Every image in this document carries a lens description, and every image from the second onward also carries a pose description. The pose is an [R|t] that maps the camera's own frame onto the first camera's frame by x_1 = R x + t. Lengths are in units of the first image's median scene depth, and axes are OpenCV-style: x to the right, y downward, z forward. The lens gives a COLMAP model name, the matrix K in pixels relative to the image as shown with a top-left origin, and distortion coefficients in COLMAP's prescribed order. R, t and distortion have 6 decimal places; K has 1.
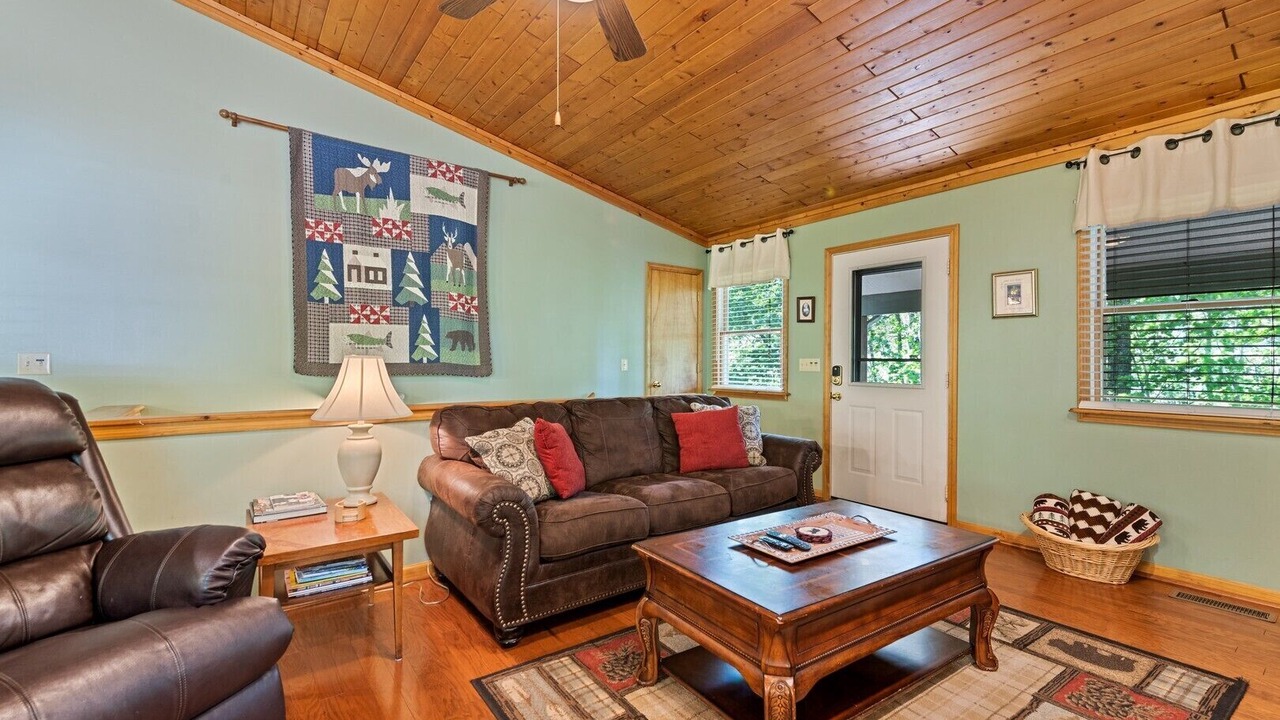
lens RADIAL K [[539.5, 0, 640.0], [0, 539.5, 360.0], [0, 0, 1]] dist [0.002564, 0.000233]
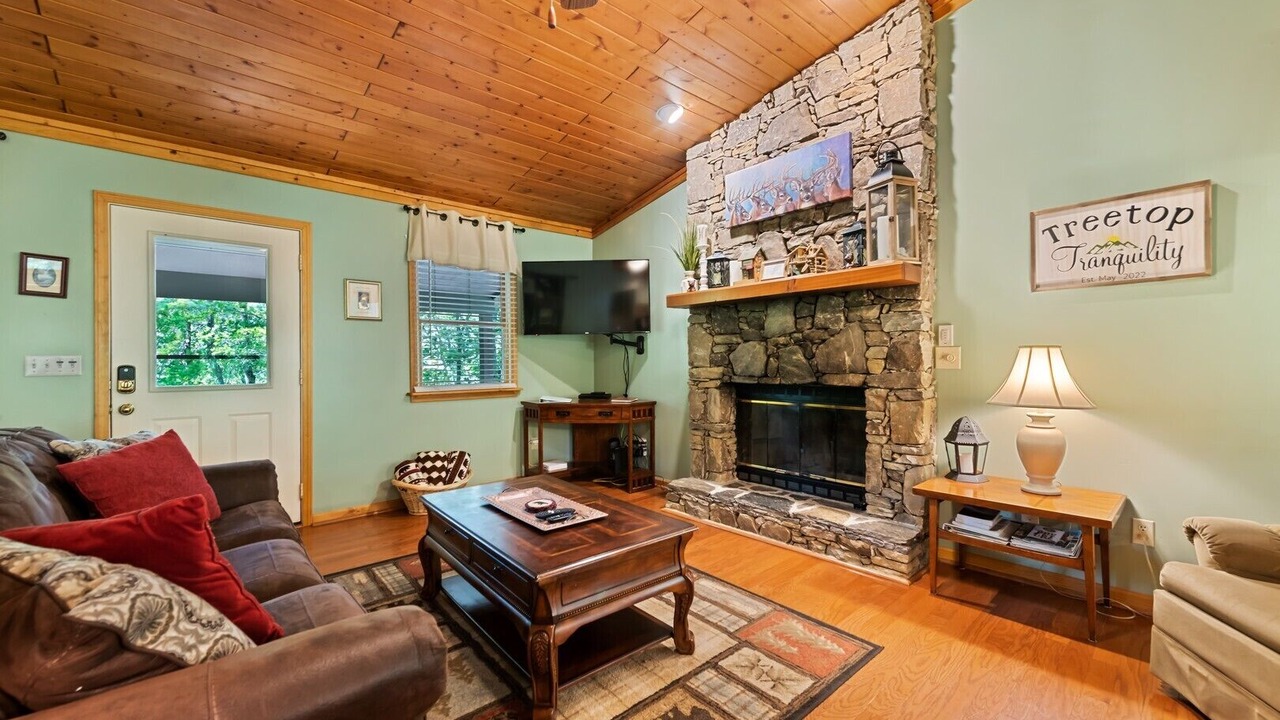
lens RADIAL K [[503.3, 0, 640.0], [0, 503.3, 360.0], [0, 0, 1]] dist [-0.001204, -0.000188]
pose [[-0.090084, -0.006291, 0.995914, -0.439105], [0.004104, 0.999969, 0.006688, 0.002601], [-0.995926, 0.004690, -0.090056, 0.503037]]
